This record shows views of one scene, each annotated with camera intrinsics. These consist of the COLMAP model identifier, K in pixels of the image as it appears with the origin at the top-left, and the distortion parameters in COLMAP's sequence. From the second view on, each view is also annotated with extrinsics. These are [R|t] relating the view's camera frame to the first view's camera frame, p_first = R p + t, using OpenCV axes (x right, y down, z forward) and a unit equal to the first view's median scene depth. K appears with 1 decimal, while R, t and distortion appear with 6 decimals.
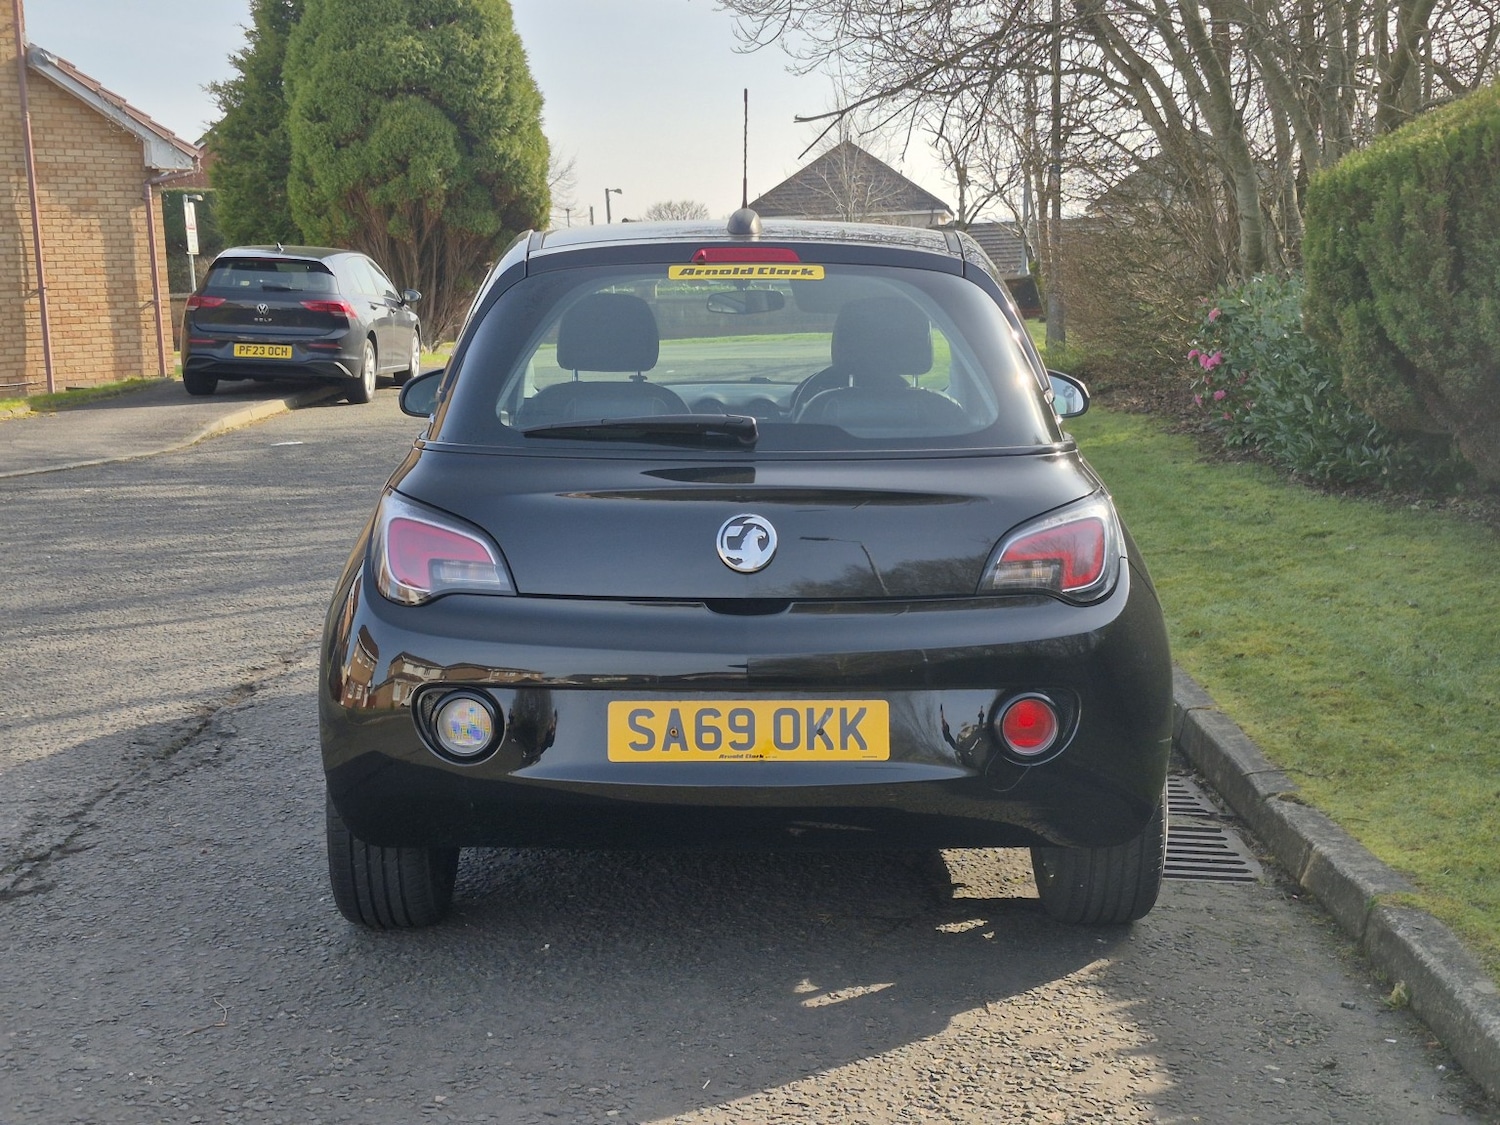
lens RADIAL K [[2048.7, 0, 734.8], [0, 2048.7, 560.8], [0, 0, 1]] dist [0.152206, -0.252790]
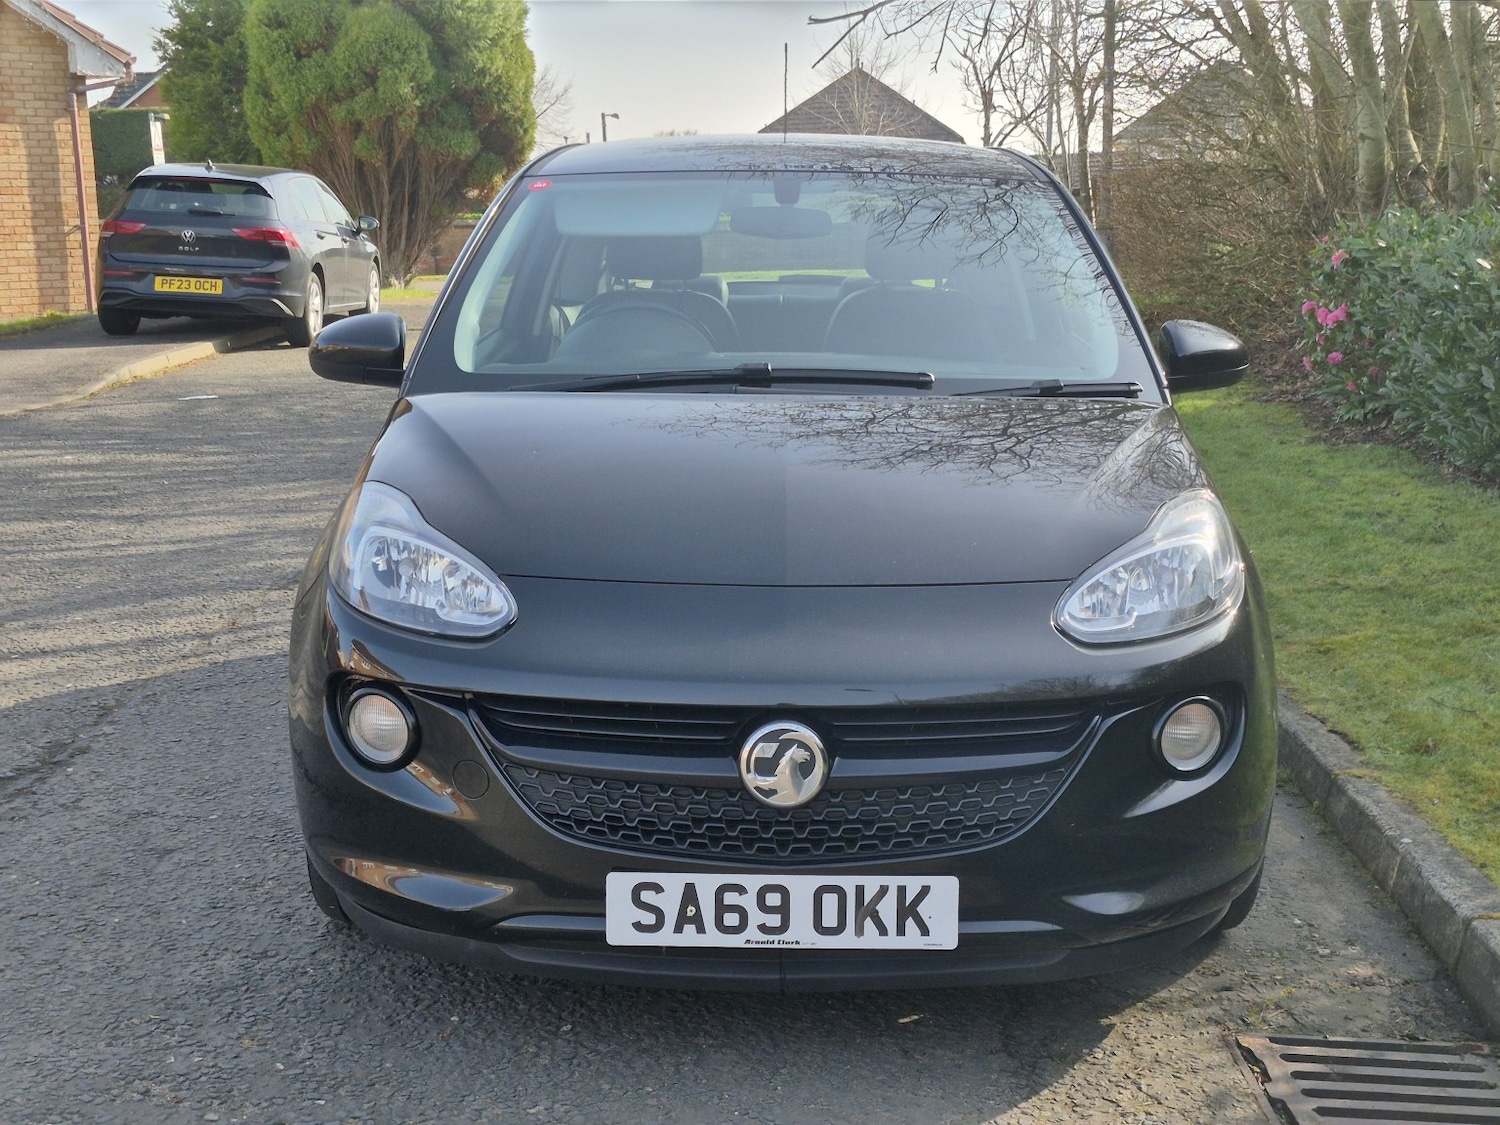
lens RADIAL K [[2051.7, 0, 750.0], [0, 2051.7, 562.5], [0, 0, 1]] dist [0.176024, -0.452554]
pose [[0.999909, 0.011472, 0.007061, 0.001222], [-0.011688, 0.999442, 0.031277, -0.015257], [-0.006698, -0.031356, 0.999486, 0.125092]]
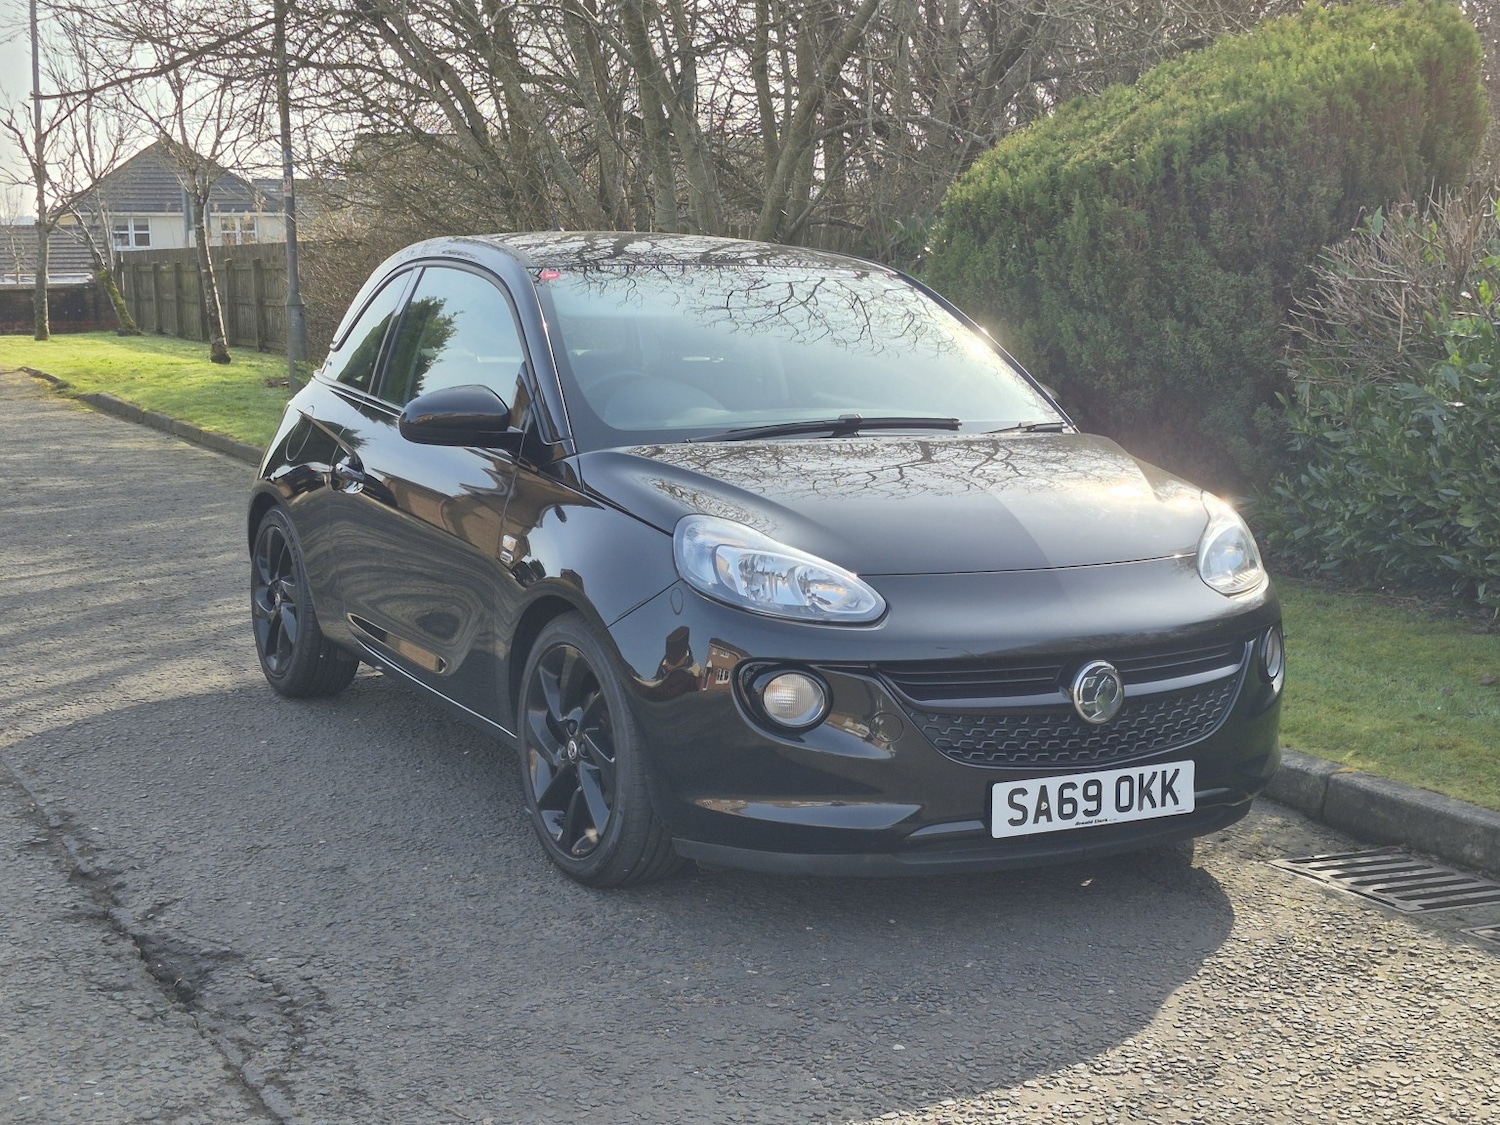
lens RADIAL K [[2048.7, 0, 734.8], [0, 2048.7, 560.8], [0, 0, 1]] dist [0.152206, -0.252790]
pose [[0.872173, -0.049048, 0.486733, -0.137957], [0.052892, 0.998583, 0.005851, -0.012215], [-0.486330, 0.020641, 0.873531, 0.107859]]
